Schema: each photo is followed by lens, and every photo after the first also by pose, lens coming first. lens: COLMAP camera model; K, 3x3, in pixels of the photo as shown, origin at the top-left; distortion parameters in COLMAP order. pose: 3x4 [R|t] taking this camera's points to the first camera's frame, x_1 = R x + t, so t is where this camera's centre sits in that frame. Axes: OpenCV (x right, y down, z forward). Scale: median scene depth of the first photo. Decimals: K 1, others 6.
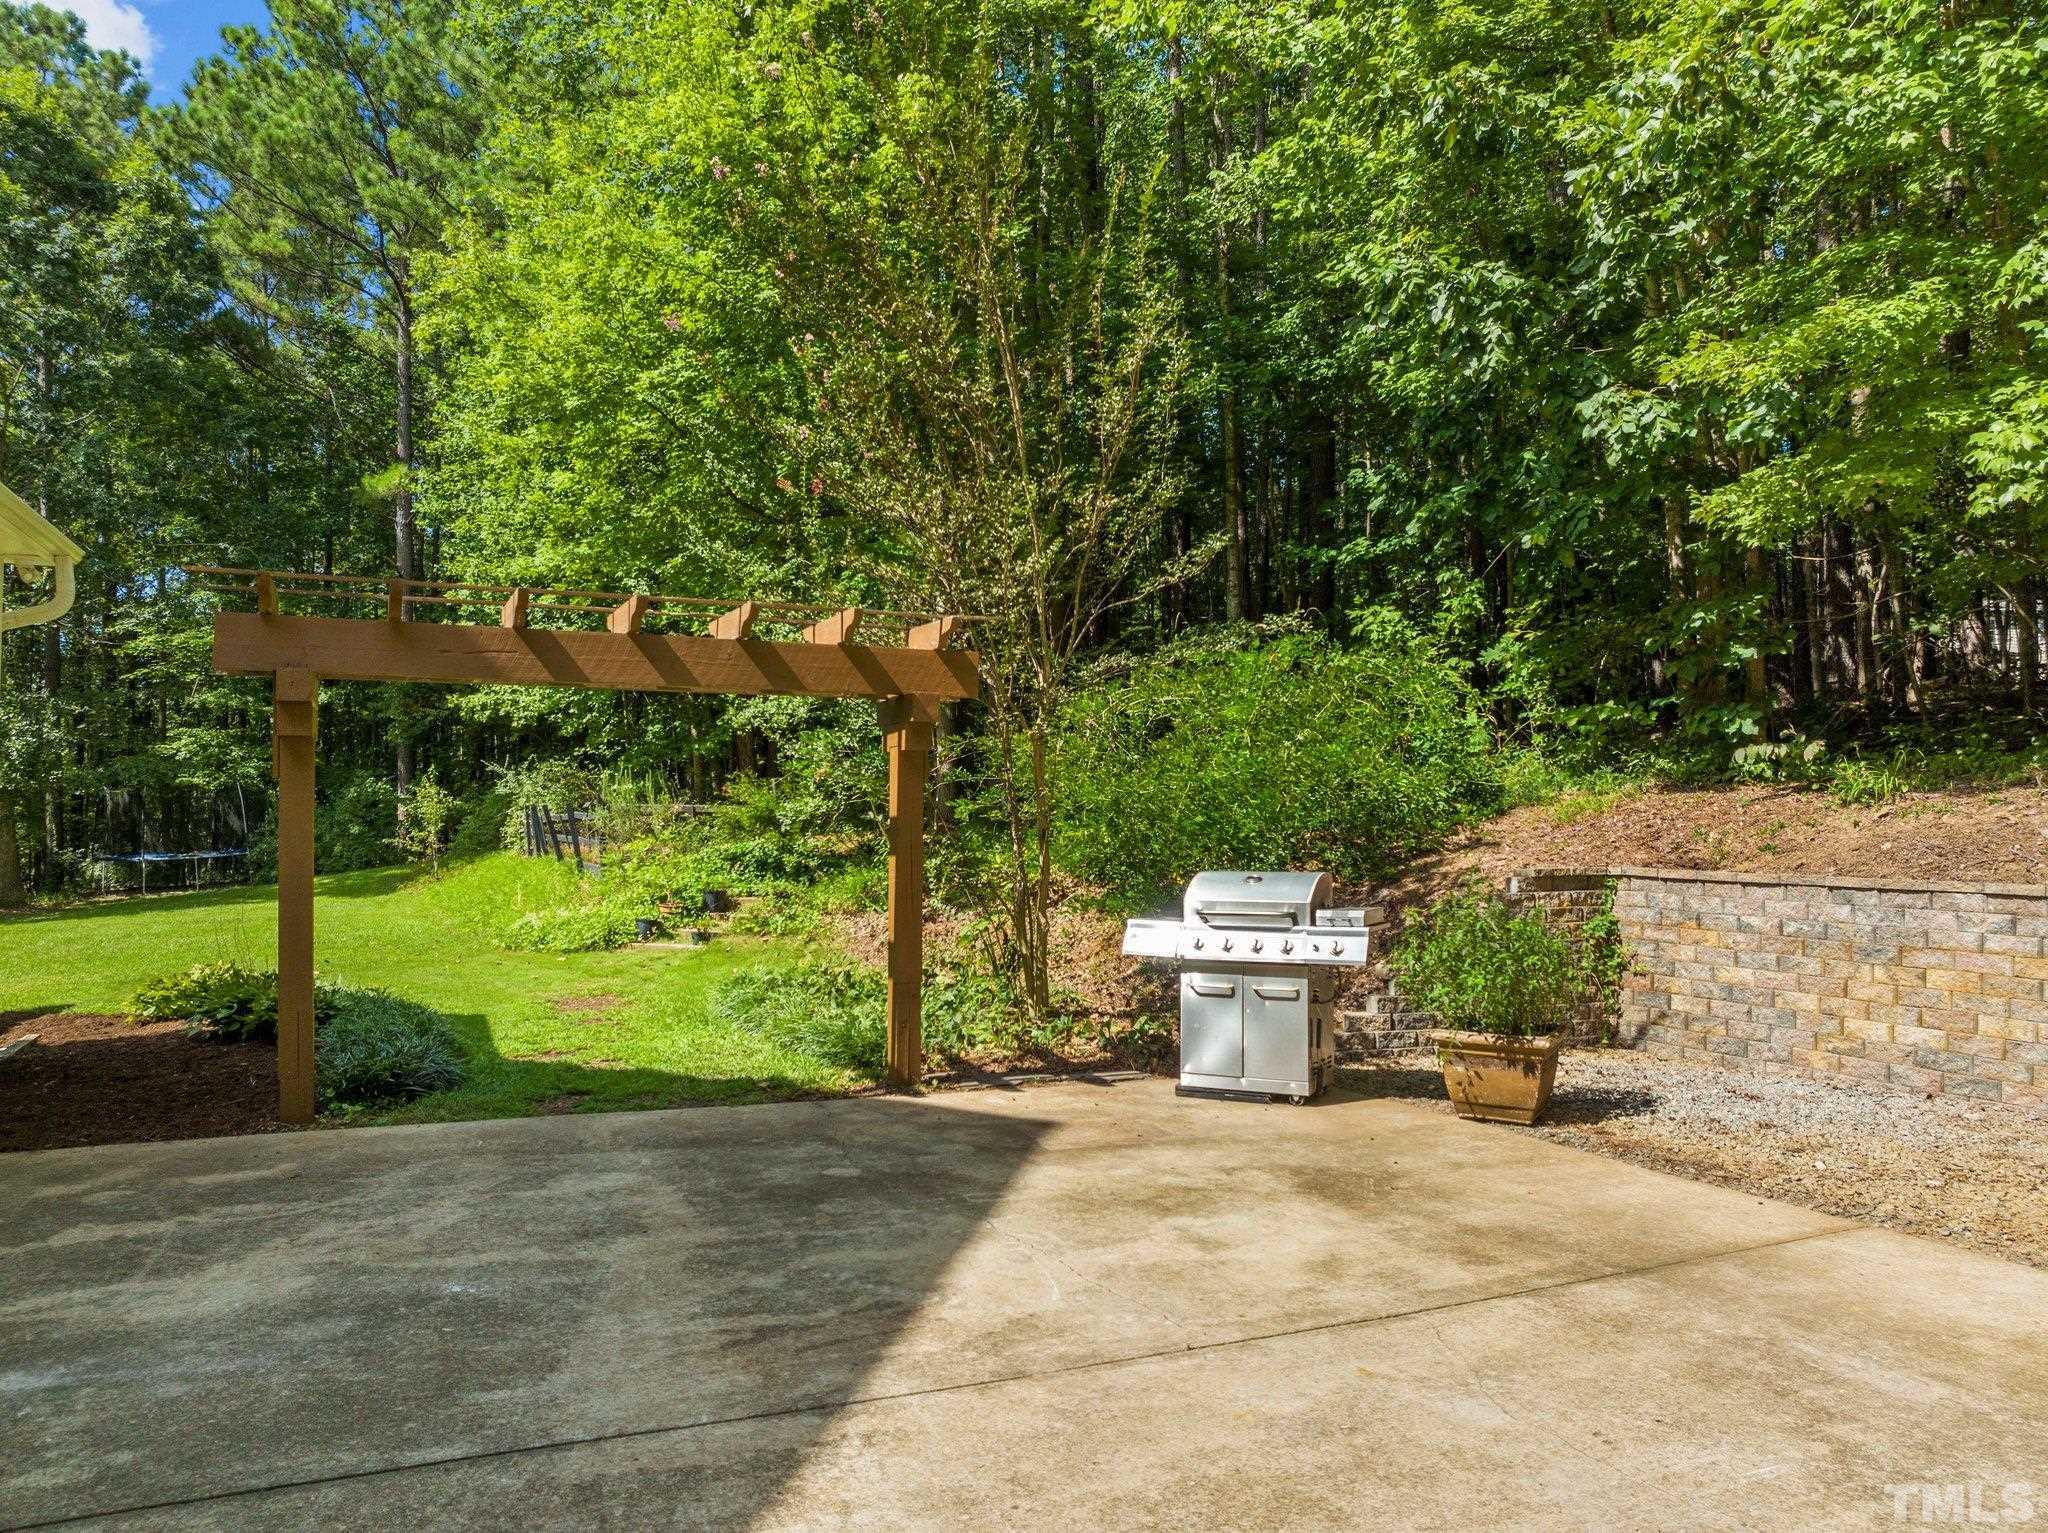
lens RADIAL K [[1421.5, 0, 999.6], [0, 1421.5, 764.3], [0, 0, 1]] dist [-0.053575, 0.033643]
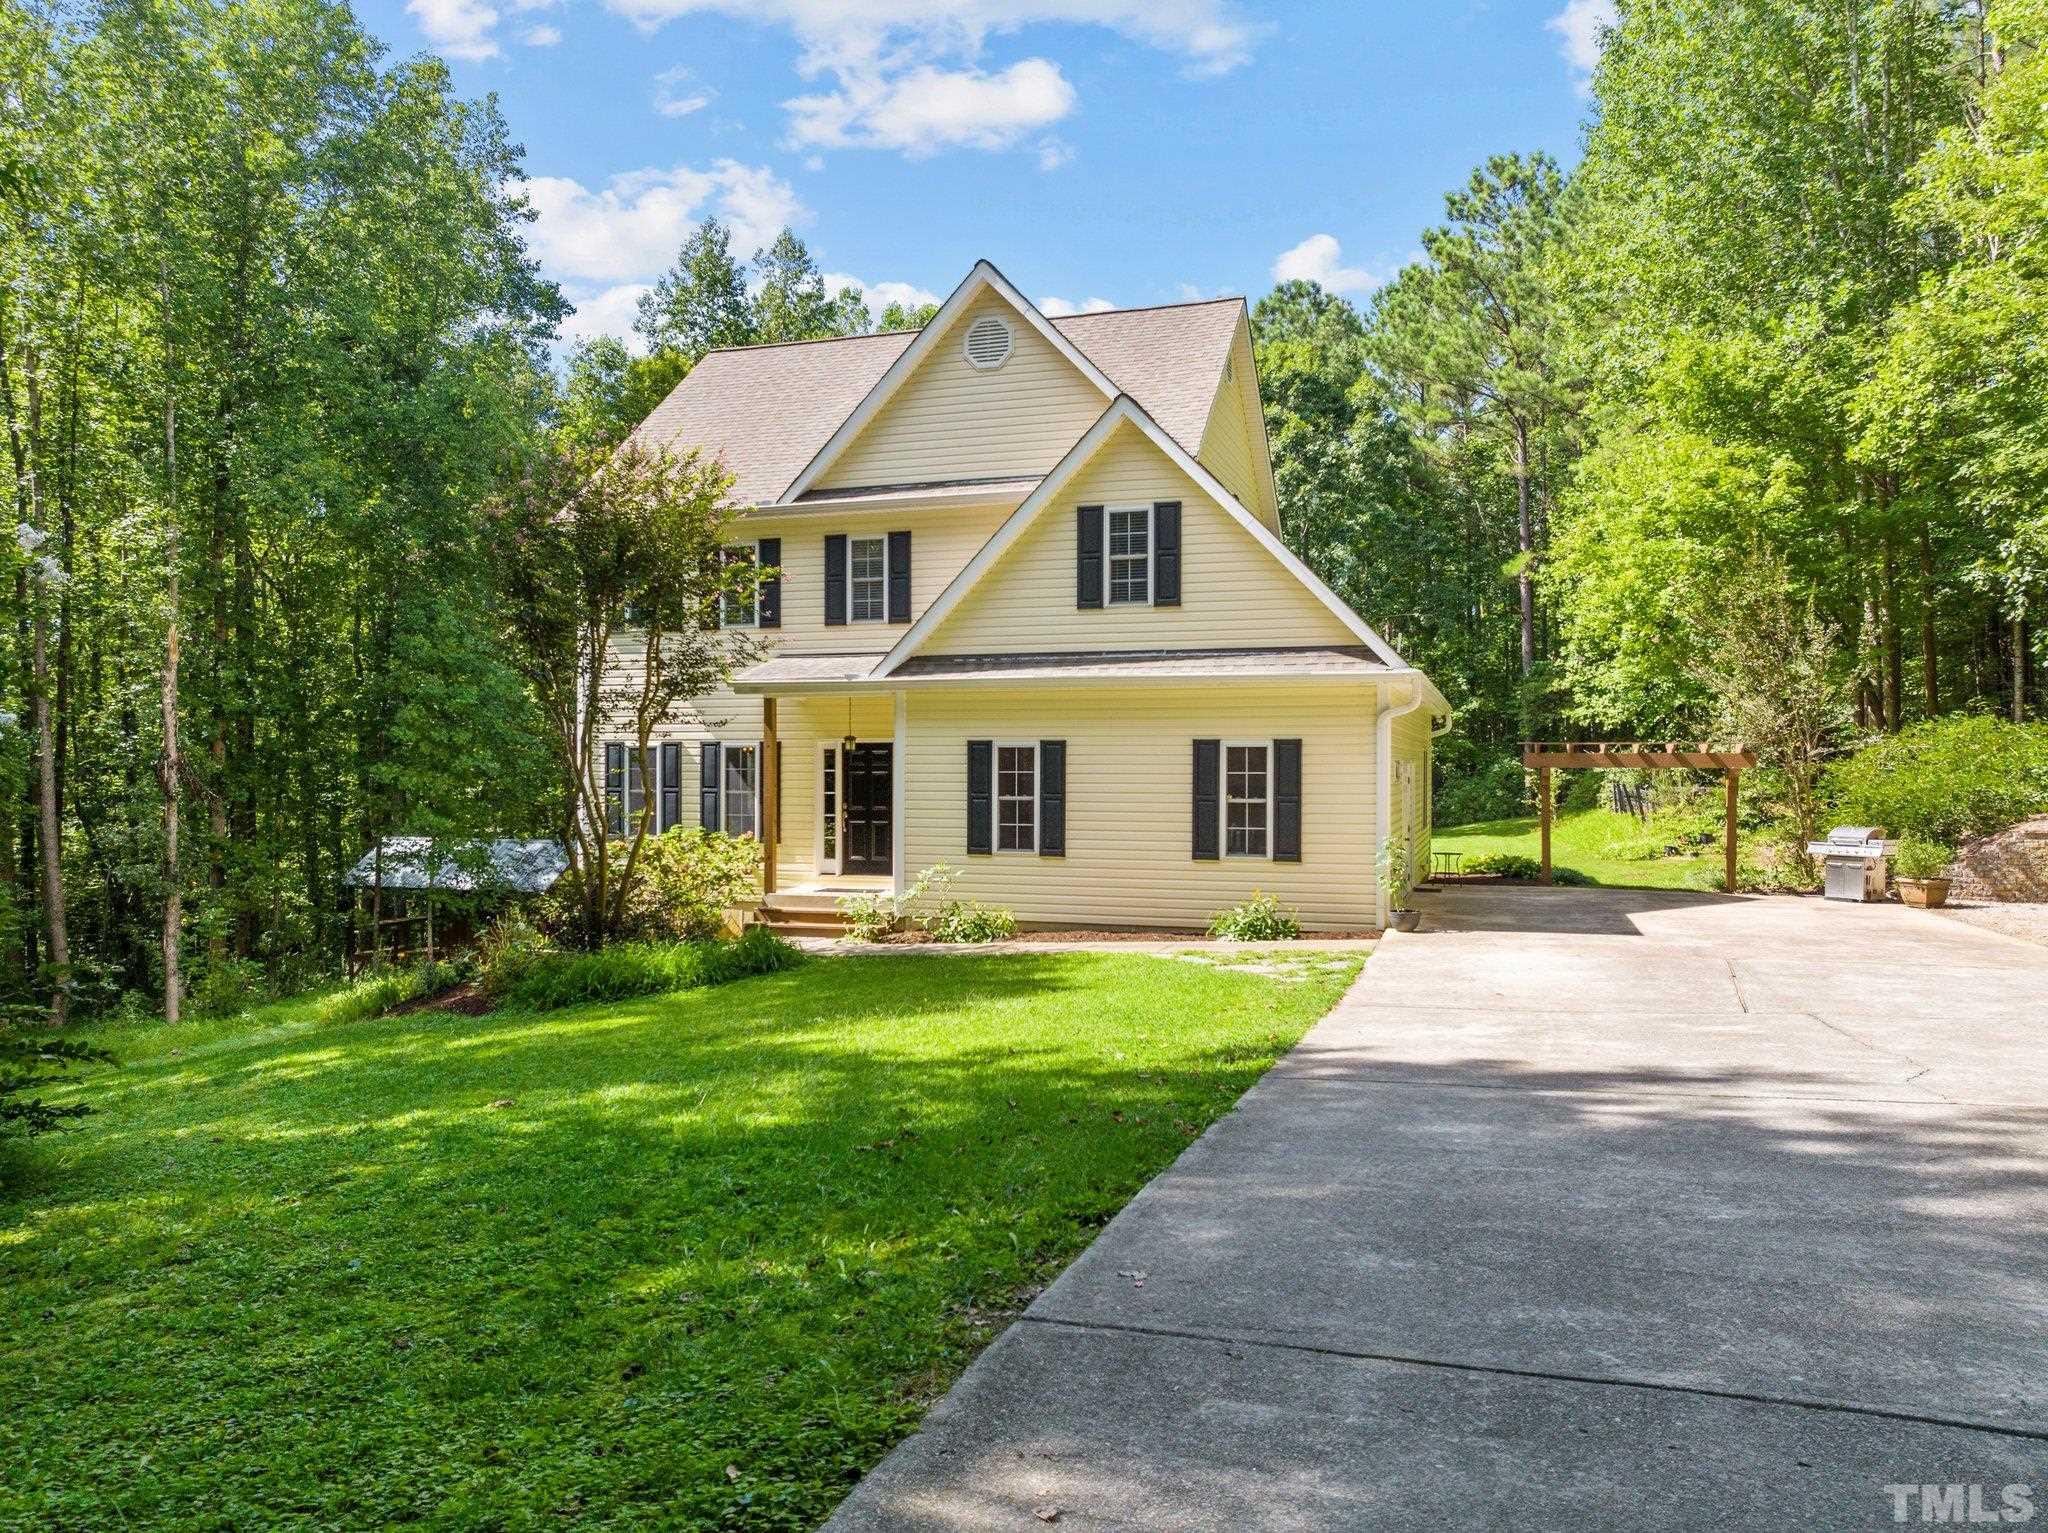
lens RADIAL K [[1451.4, 0, 1024.0], [0, 1451.4, 766.5], [0, 0, 1]] dist [-0.036982, -0.000178]
pose [[0.754256, -0.000895, -0.656580, 0.824953], [0.025025, 0.999312, 0.027386, -0.172924], [0.656103, -0.037087, 0.753759, -2.352435]]
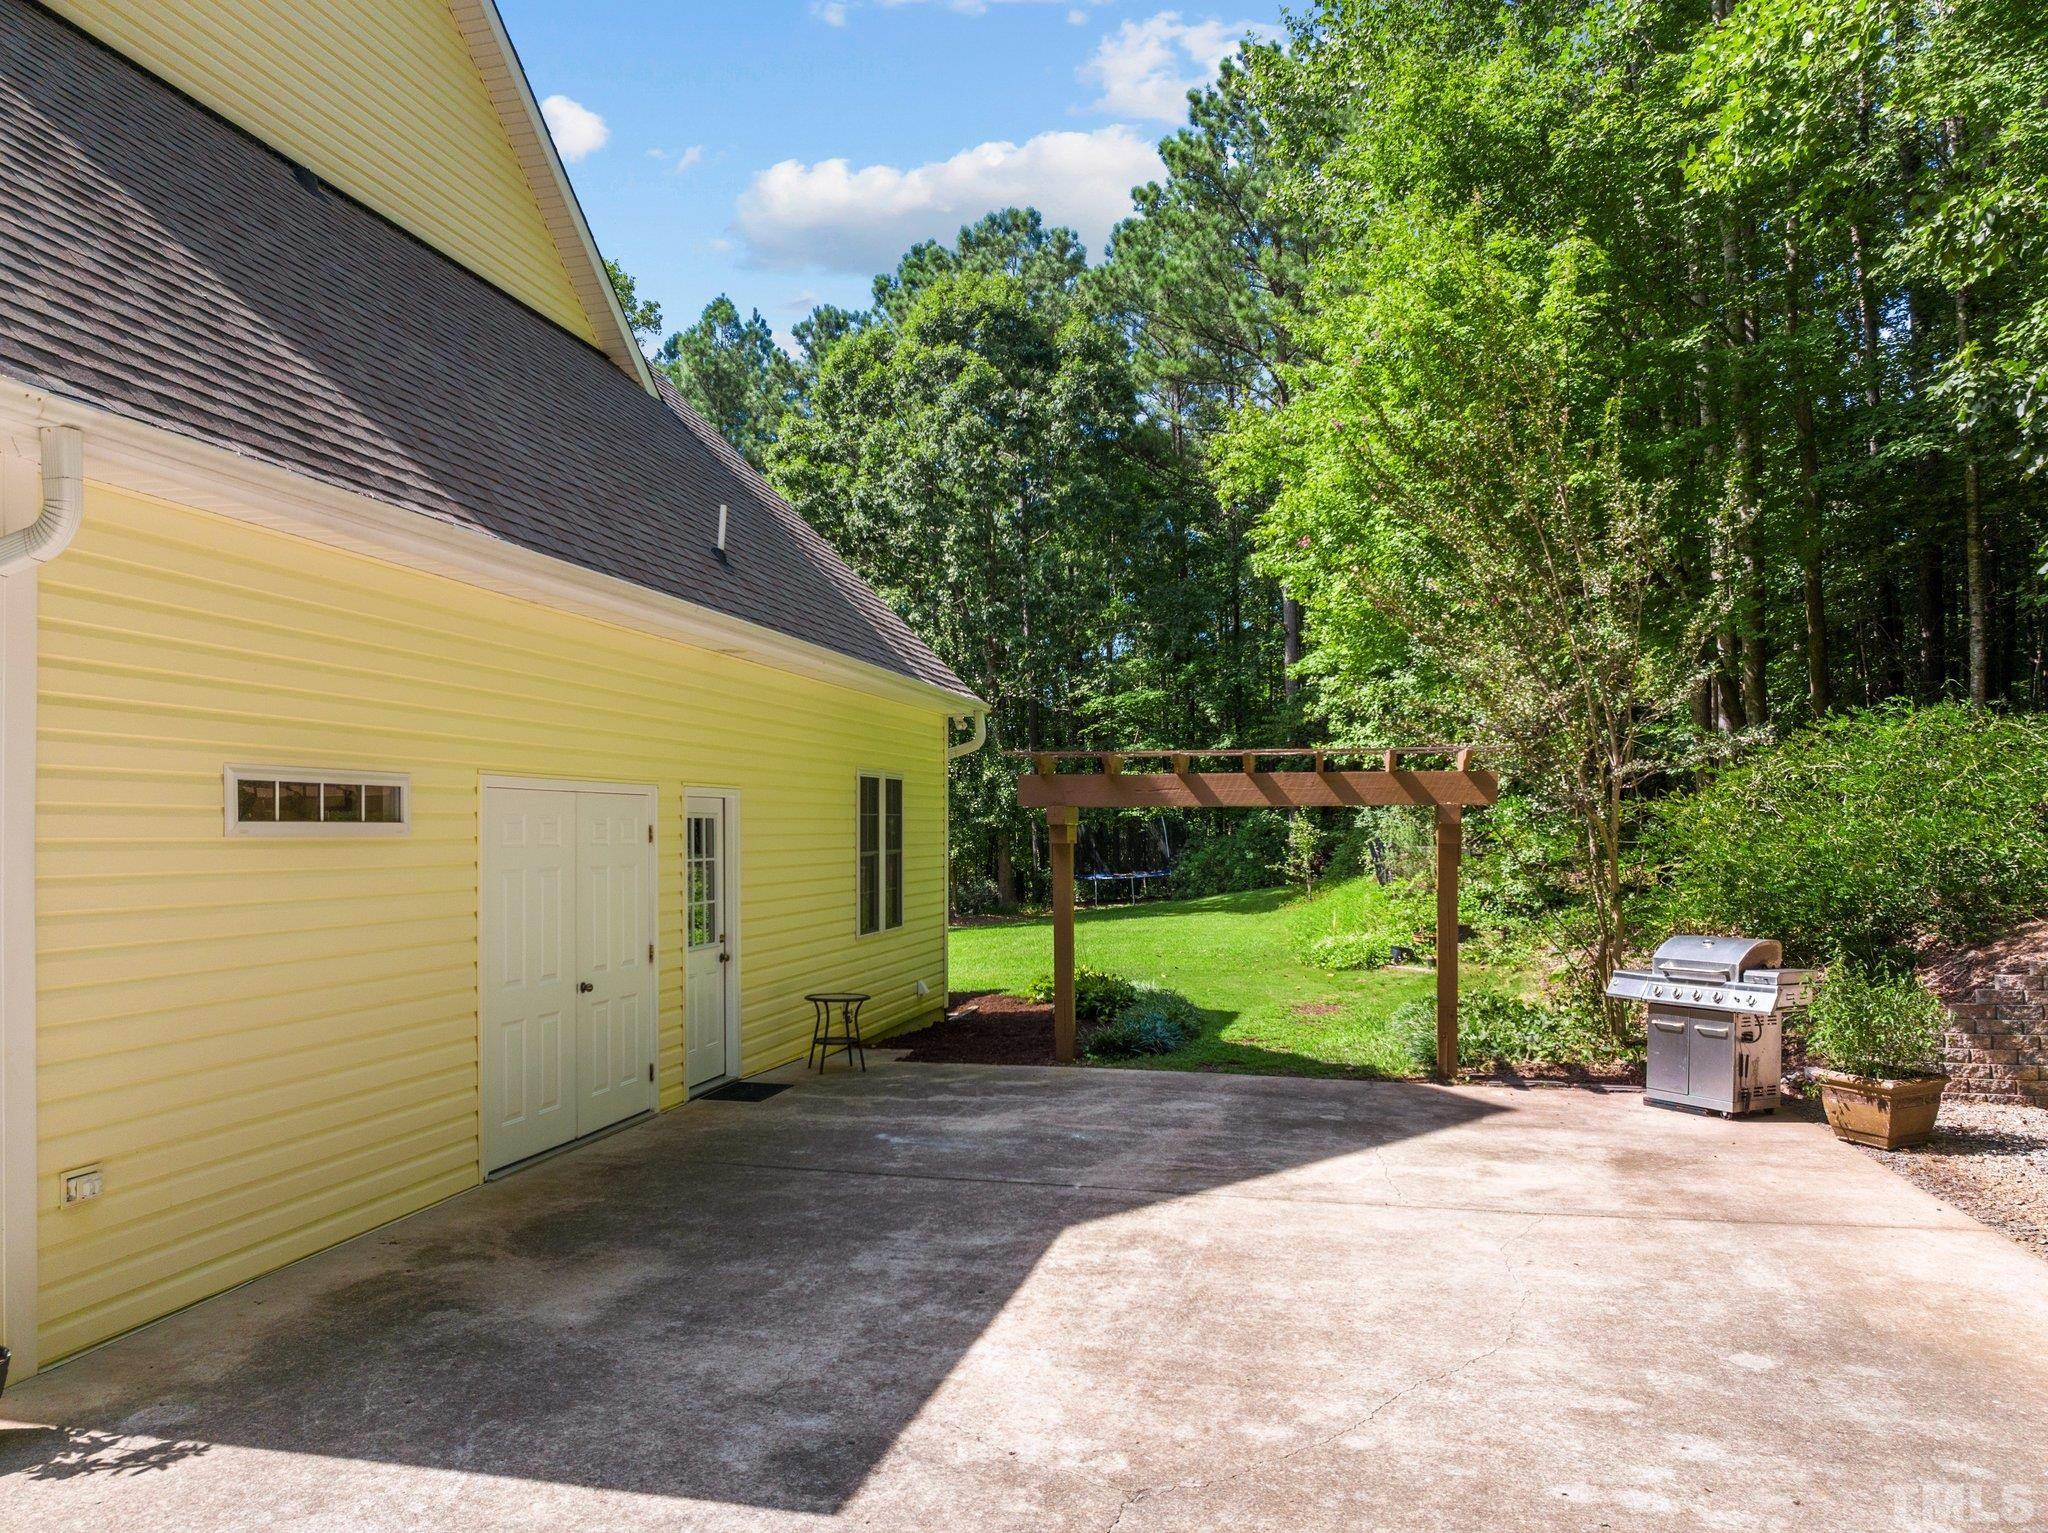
lens RADIAL K [[1446.6, 0, 1030.7], [0, 1446.6, 824.0], [0, 0, 1]] dist [-0.032982, -0.005085]
pose [[0.814027, -0.005733, -0.580799, 0.427015], [0.026138, 0.999300, 0.026771, -0.076266], [0.580239, -0.036974, 0.813607, -0.401935]]
